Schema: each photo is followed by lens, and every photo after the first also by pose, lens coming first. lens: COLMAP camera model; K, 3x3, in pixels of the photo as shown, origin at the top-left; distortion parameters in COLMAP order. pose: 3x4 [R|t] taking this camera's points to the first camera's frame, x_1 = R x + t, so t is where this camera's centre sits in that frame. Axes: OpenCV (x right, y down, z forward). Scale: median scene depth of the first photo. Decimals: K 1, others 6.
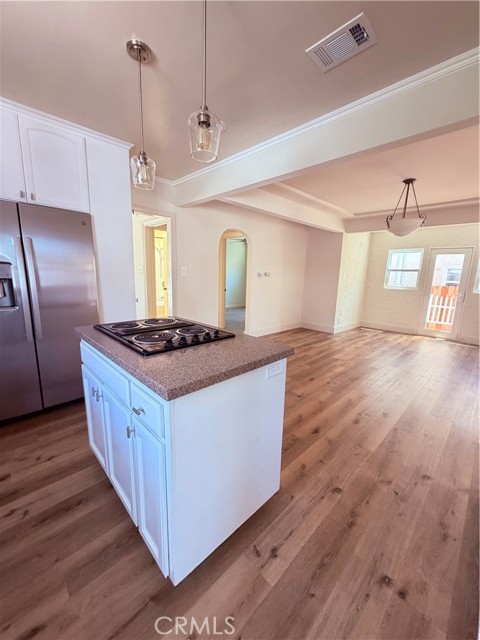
lens RADIAL K [[255.9, 0, 239.1], [0, 255.9, 319.4], [0, 0, 1]] dist [-0.000581, -0.000016]
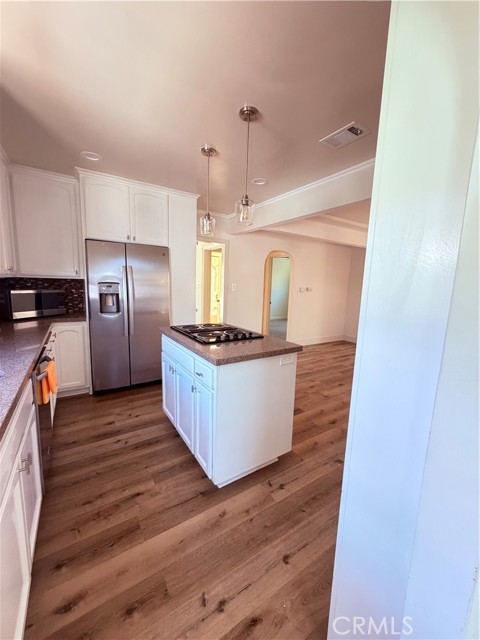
lens RADIAL K [[255.9, 0, 239.6], [0, 255.9, 319.9], [0, 0, 1]] dist [-0.000581, -0.000016]
pose [[0.980545, 0.034210, -0.193291, 0.106182], [-0.042590, 0.998317, -0.039366, 0.025632], [0.191619, 0.046833, 0.980351, -0.362004]]
